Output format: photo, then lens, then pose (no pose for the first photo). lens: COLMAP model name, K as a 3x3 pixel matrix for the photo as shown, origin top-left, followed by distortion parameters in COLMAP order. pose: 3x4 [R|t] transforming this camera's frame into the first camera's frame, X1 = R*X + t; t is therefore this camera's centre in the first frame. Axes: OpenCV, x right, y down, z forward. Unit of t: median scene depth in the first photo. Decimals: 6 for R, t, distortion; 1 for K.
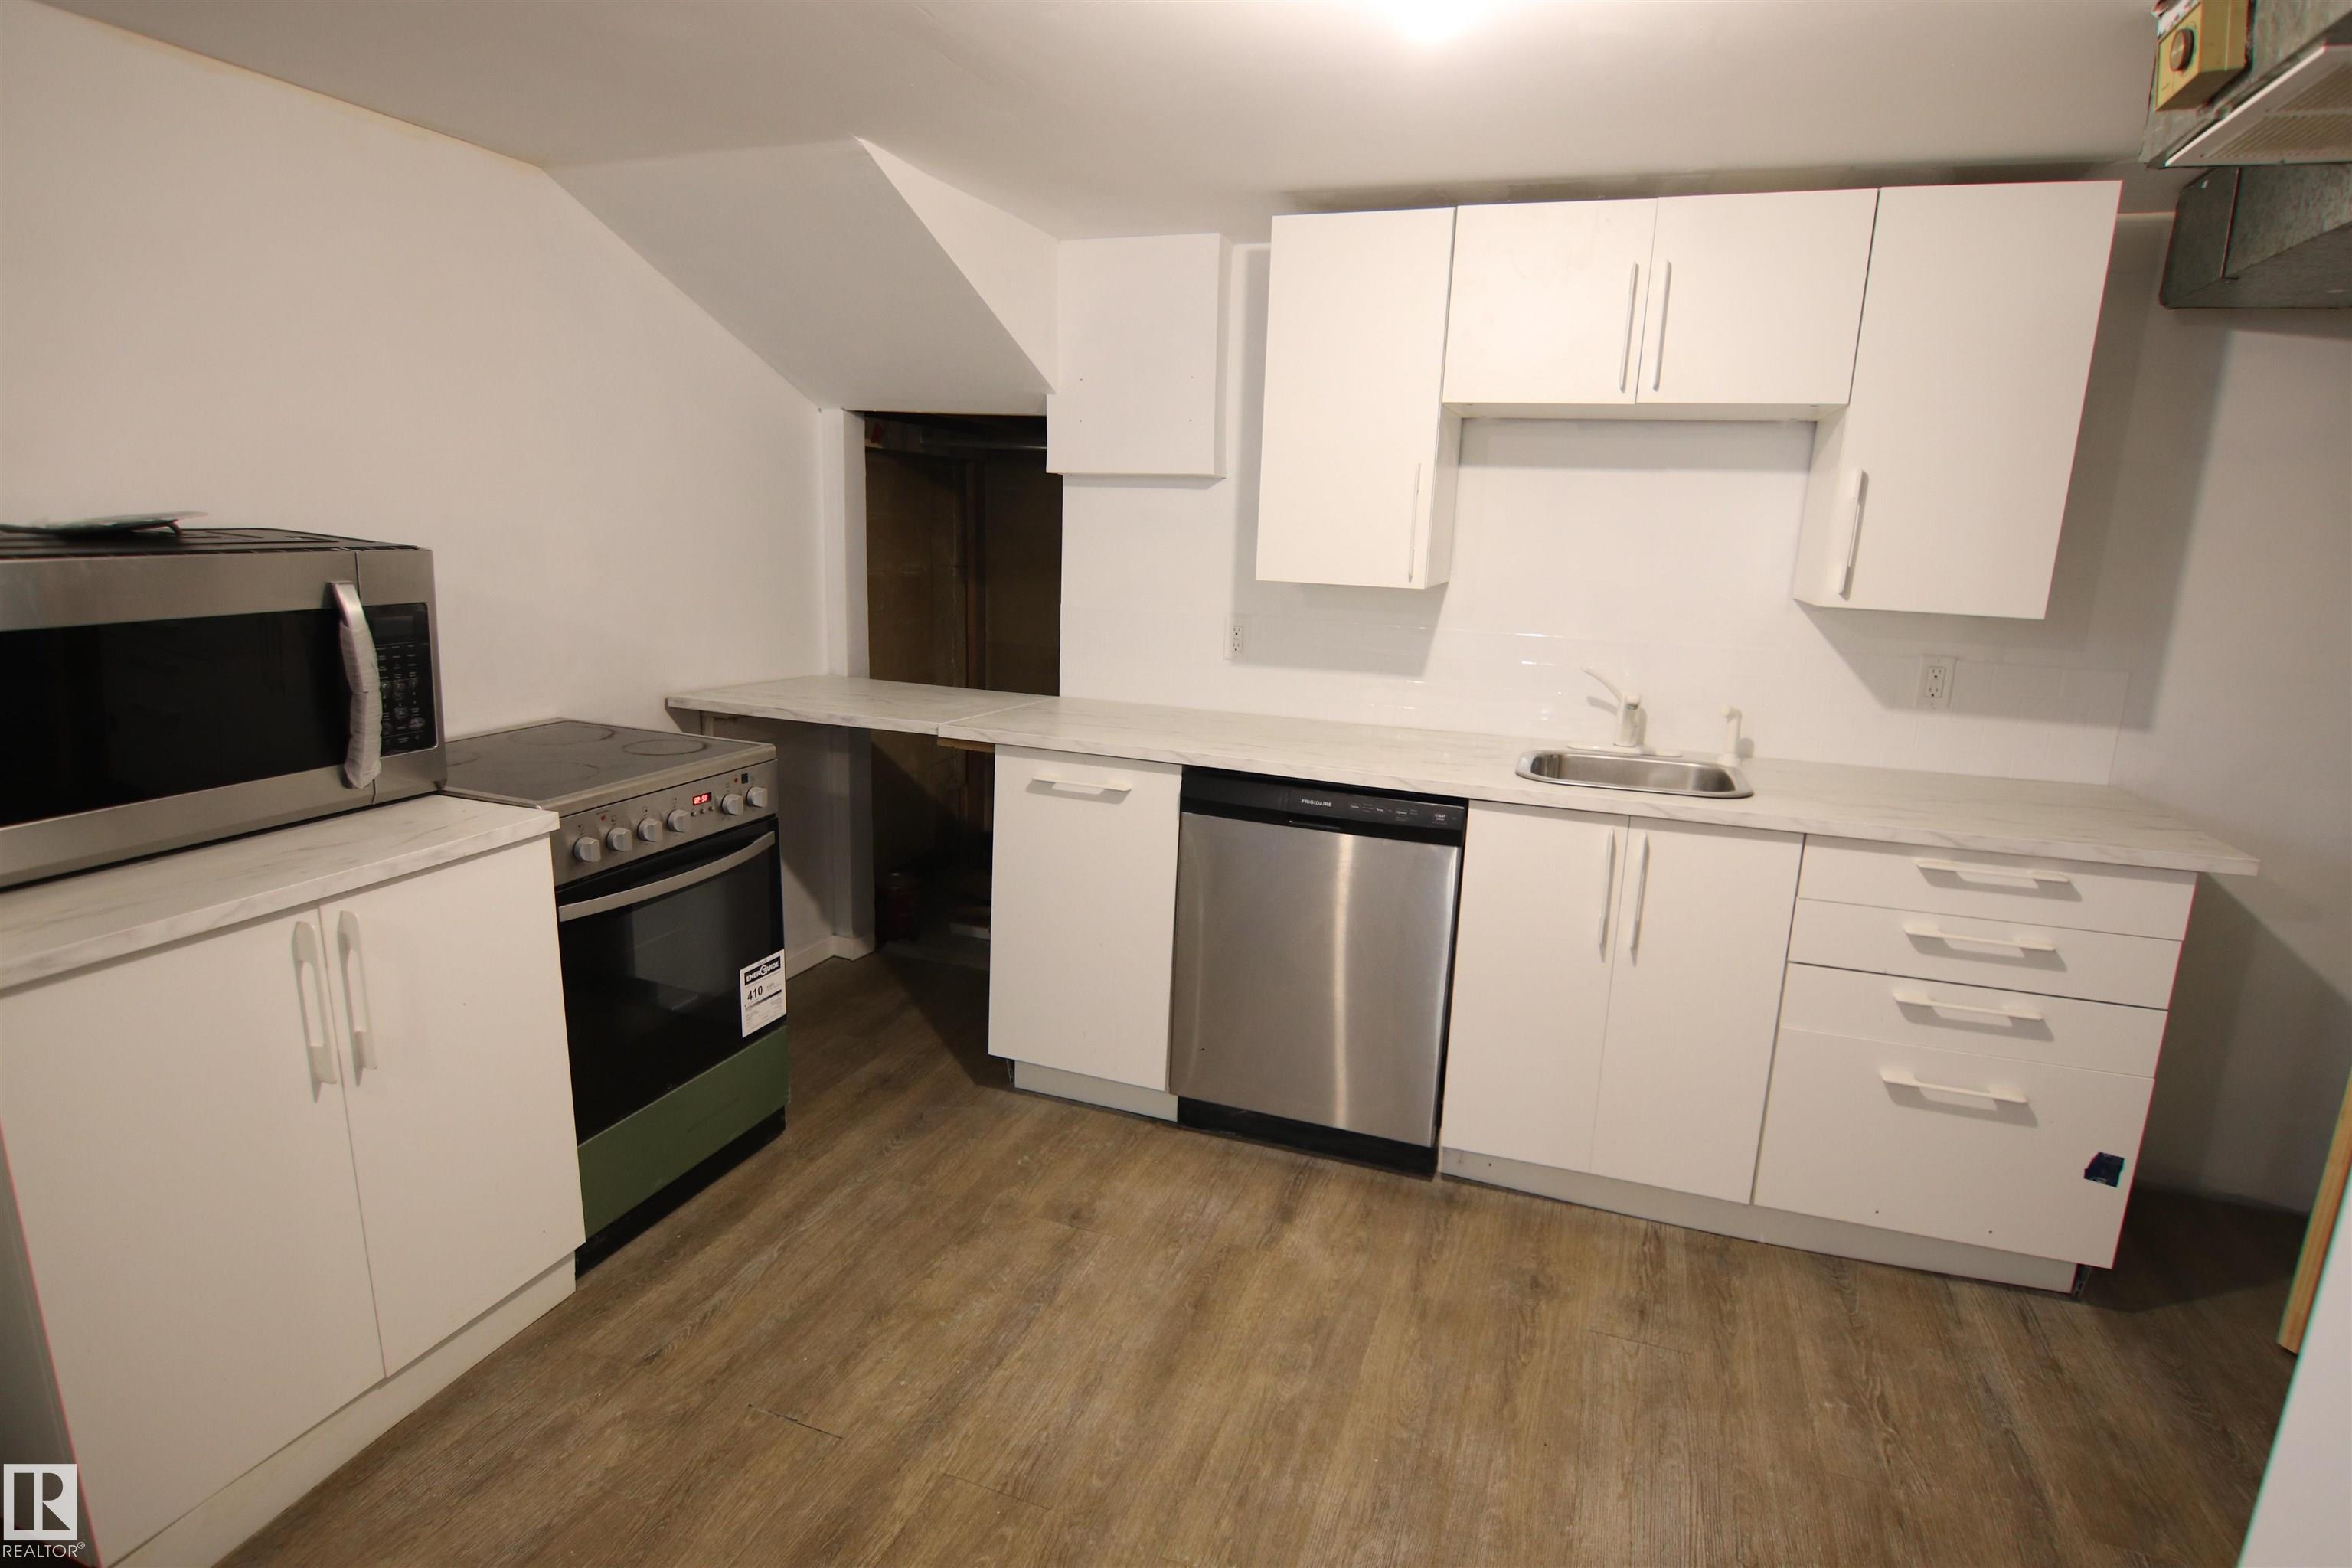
lens RADIAL K [[1205.3, 0, 1200.1], [0, 1205.3, 784.3], [0, 0, 1]] dist [0.000118, -0.013057]
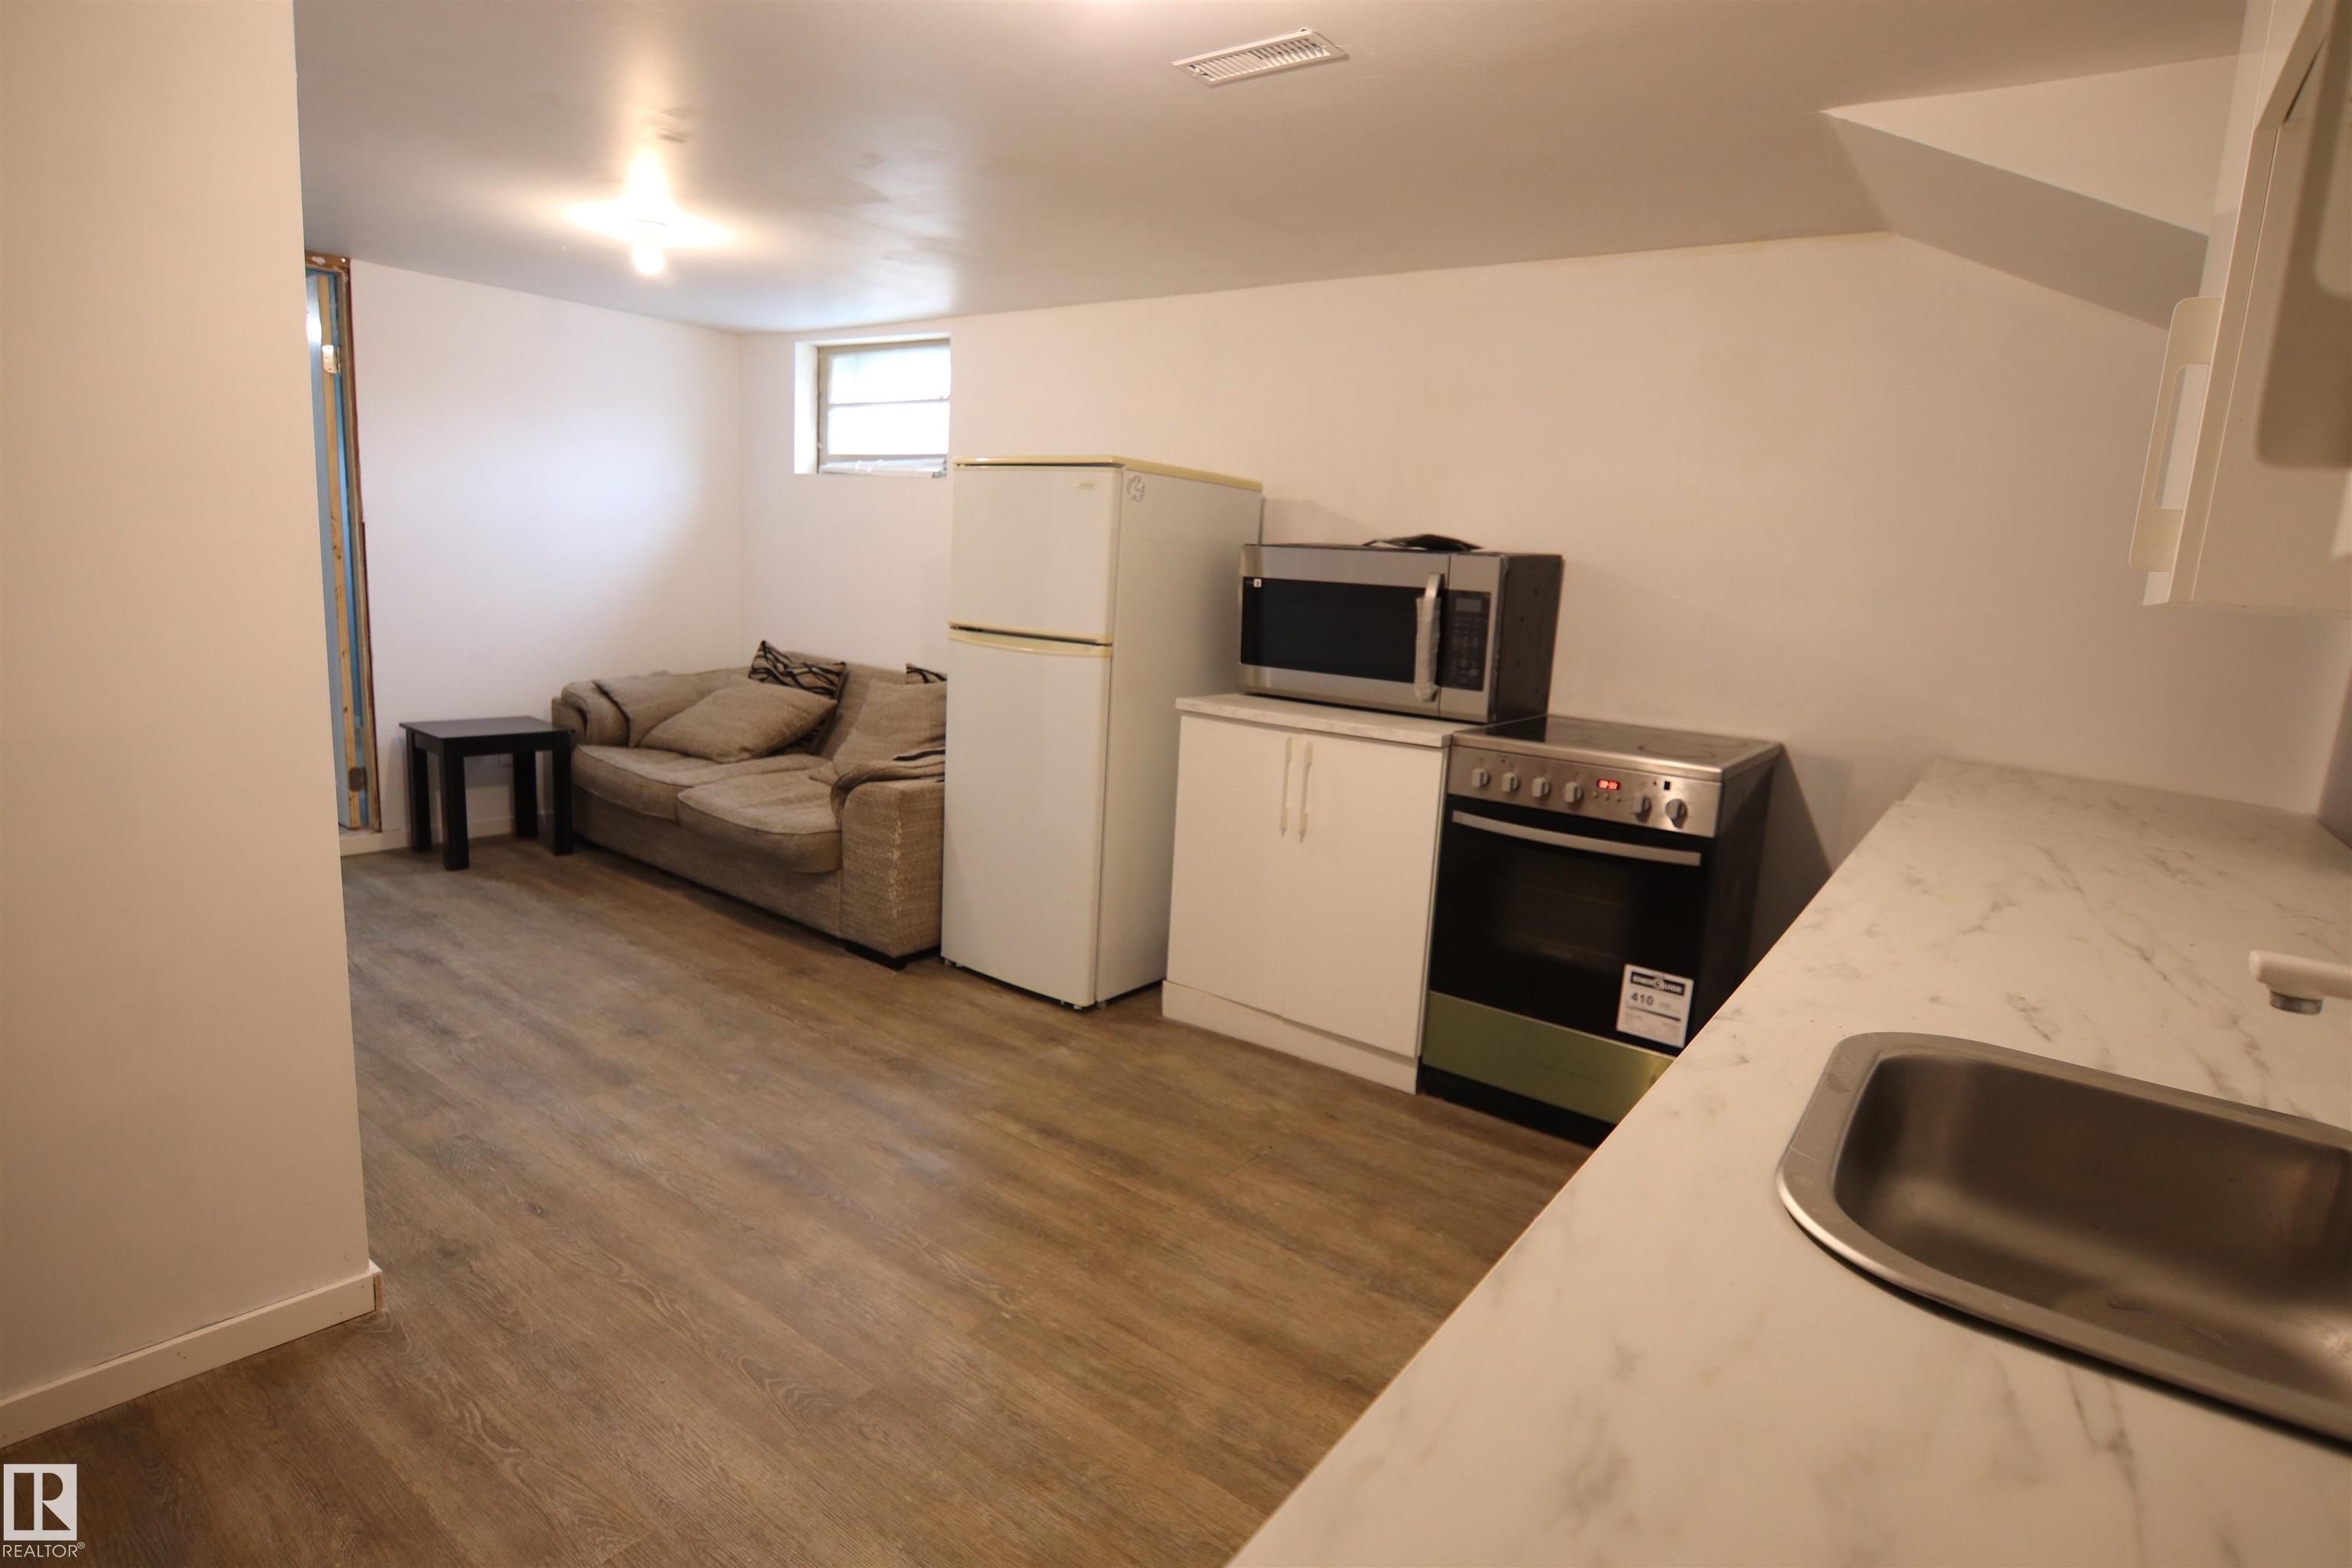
lens RADIAL K [[1216.9, 0, 1184.1], [0, 1216.9, 784.8], [0, 0, 1]] dist [-0.001924, -0.012546]
pose [[-0.299815, 0.117115, -0.946781, 0.882999], [-0.277721, 0.938738, 0.204065, -0.124863], [0.912678, 0.324123, -0.248922, 1.063033]]
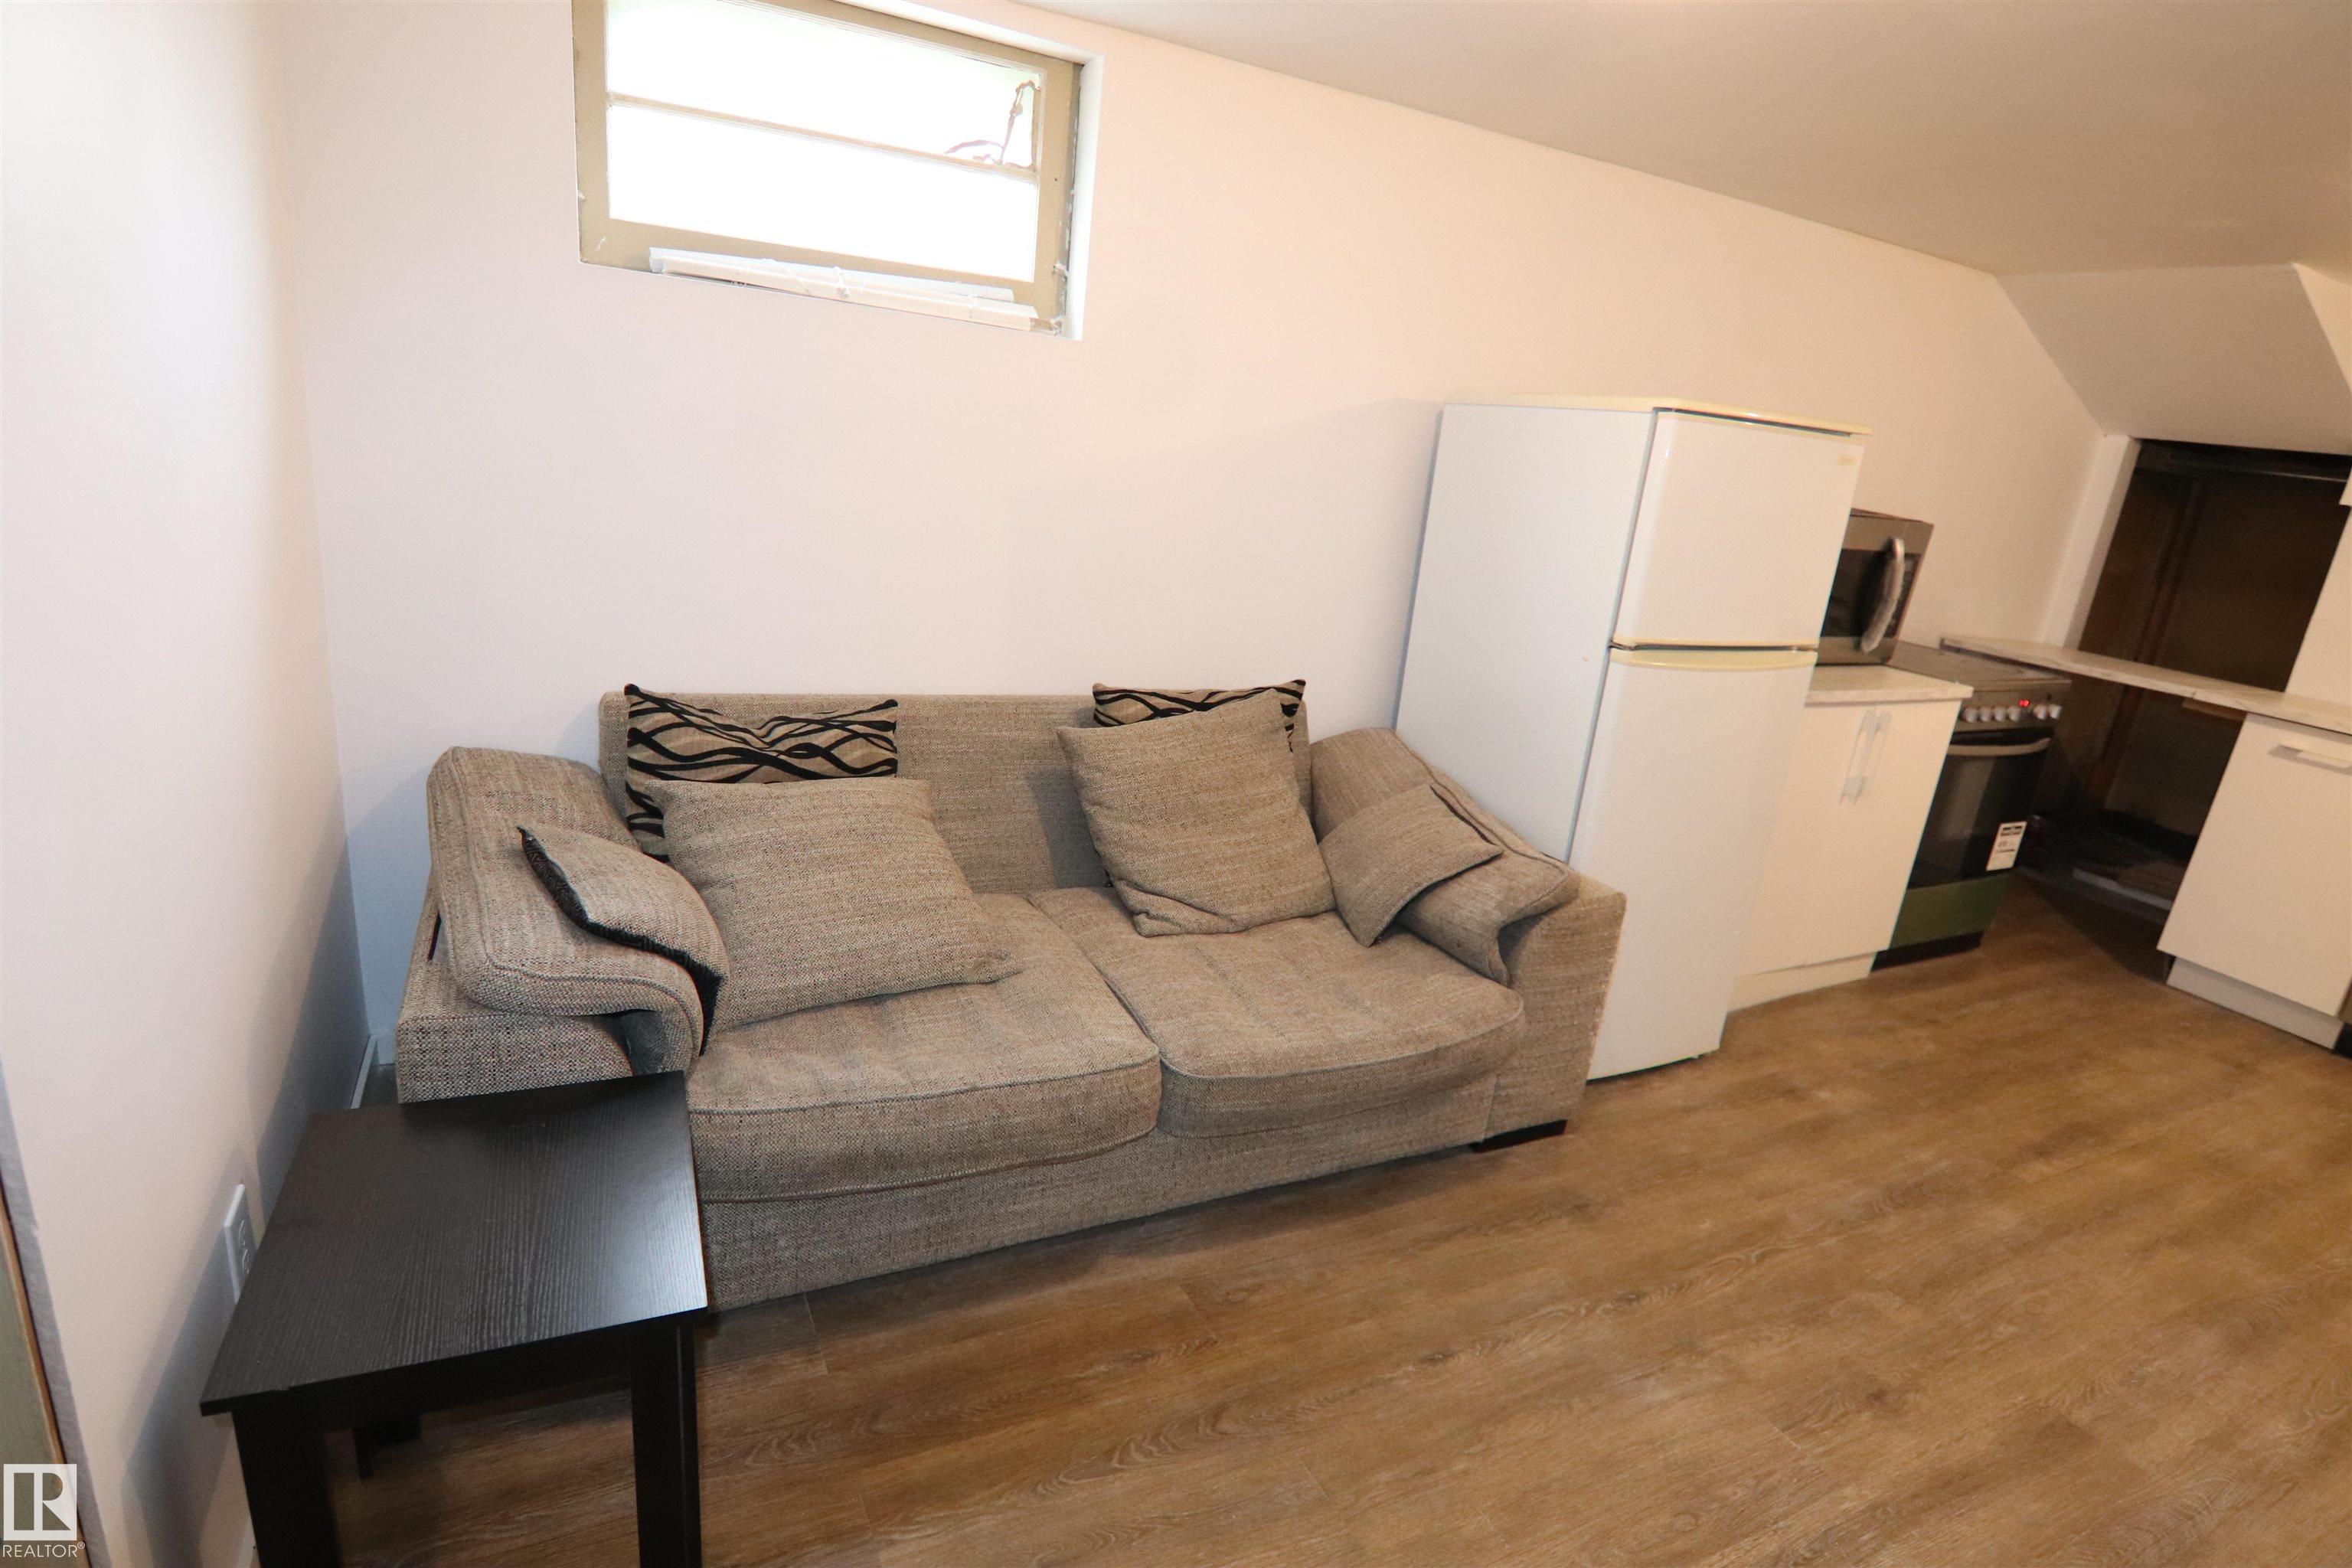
lens RADIAL K [[1216.9, 0, 1184.1], [0, 1216.9, 784.8], [0, 0, 1]] dist [-0.001924, -0.012546]
pose [[0.734953, 0.234914, -0.636129, -0.228616], [-0.221829, 0.969754, 0.101828, 0.220538], [0.640809, 0.066273, 0.764834, -0.960894]]
